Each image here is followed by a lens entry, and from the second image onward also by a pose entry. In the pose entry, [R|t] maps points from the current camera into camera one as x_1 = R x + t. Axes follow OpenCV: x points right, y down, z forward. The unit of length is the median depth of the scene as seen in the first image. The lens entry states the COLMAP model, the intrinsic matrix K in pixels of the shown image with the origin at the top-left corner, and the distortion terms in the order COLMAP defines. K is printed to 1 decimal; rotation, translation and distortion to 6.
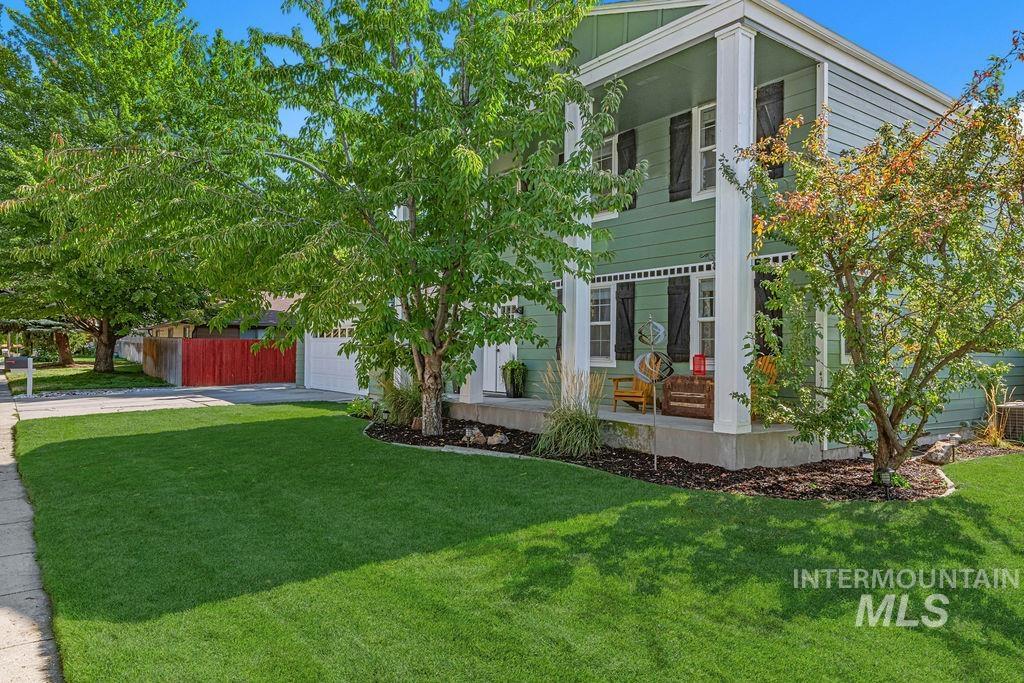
lens RADIAL K [[684.7, 0, 510.9], [0, 684.7, 340.9], [0, 0, 1]] dist [0.002635, -0.001217]
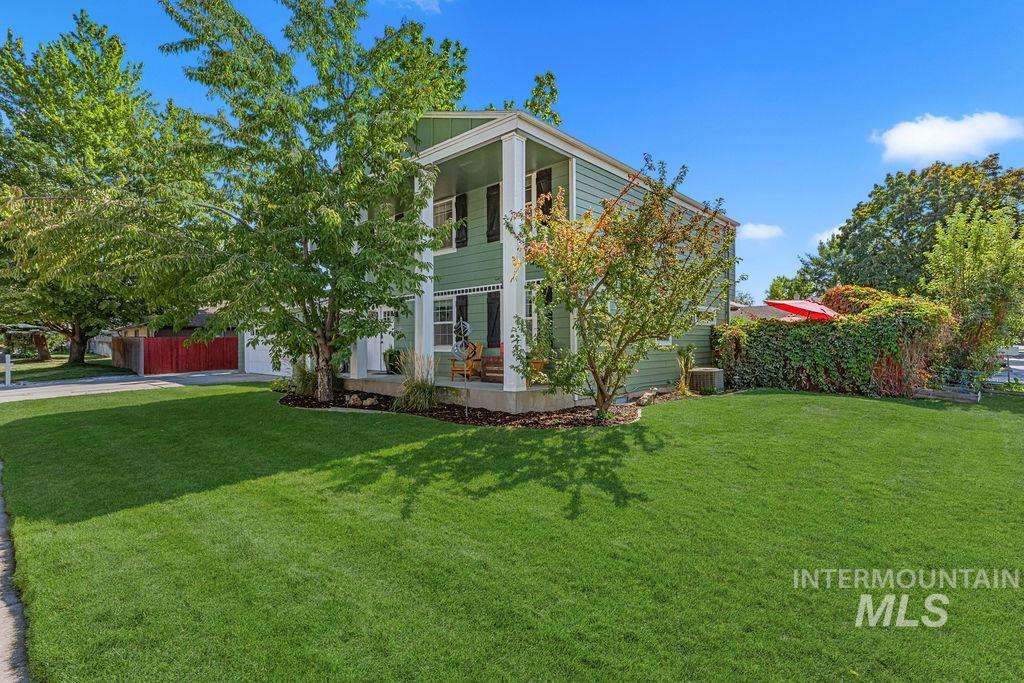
lens RADIAL K [[495.1, 0, 513.9], [0, 495.1, 342.9], [0, 0, 1]] dist [0.000819, -0.000338]
pose [[0.984310, -0.017401, 0.175589, 0.104504], [0.014685, 0.999752, 0.016757, 0.002876], [-0.175837, -0.013915, 0.984321, -0.111654]]
